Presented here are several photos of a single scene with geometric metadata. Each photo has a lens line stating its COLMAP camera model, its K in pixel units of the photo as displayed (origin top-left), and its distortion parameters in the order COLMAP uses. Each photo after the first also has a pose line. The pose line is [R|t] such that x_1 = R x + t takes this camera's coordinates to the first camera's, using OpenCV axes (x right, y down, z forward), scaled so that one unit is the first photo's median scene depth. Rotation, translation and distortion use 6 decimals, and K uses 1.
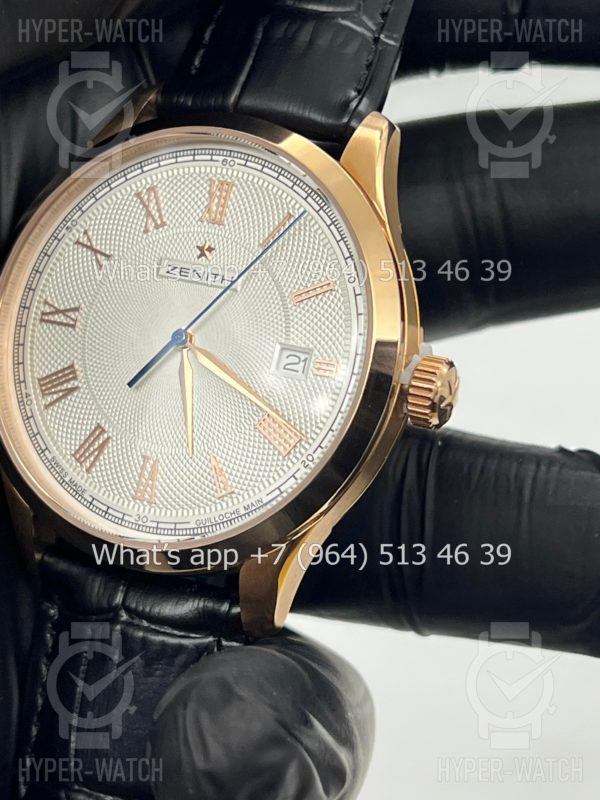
lens RADIAL K [[1840.8, 0, 303.2], [0, 1840.8, 396.1], [0, 0, 1]] dist [0.181487, 0.000000]
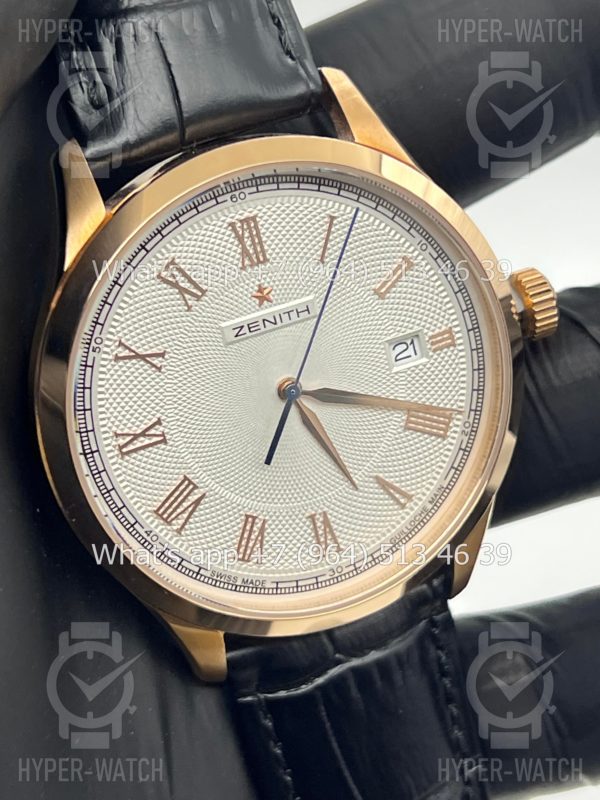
lens RADIAL K [[1840.8, 0, 296.9], [0, 1840.8, 402.5], [0, 0, 1]] dist [0.181487, 0.000000]
pose [[0.667340, -0.552732, 0.499143, -0.520453], [0.369187, 0.827588, 0.422848, -0.409680], [-0.646806, -0.097906, 0.756344, 0.293540]]
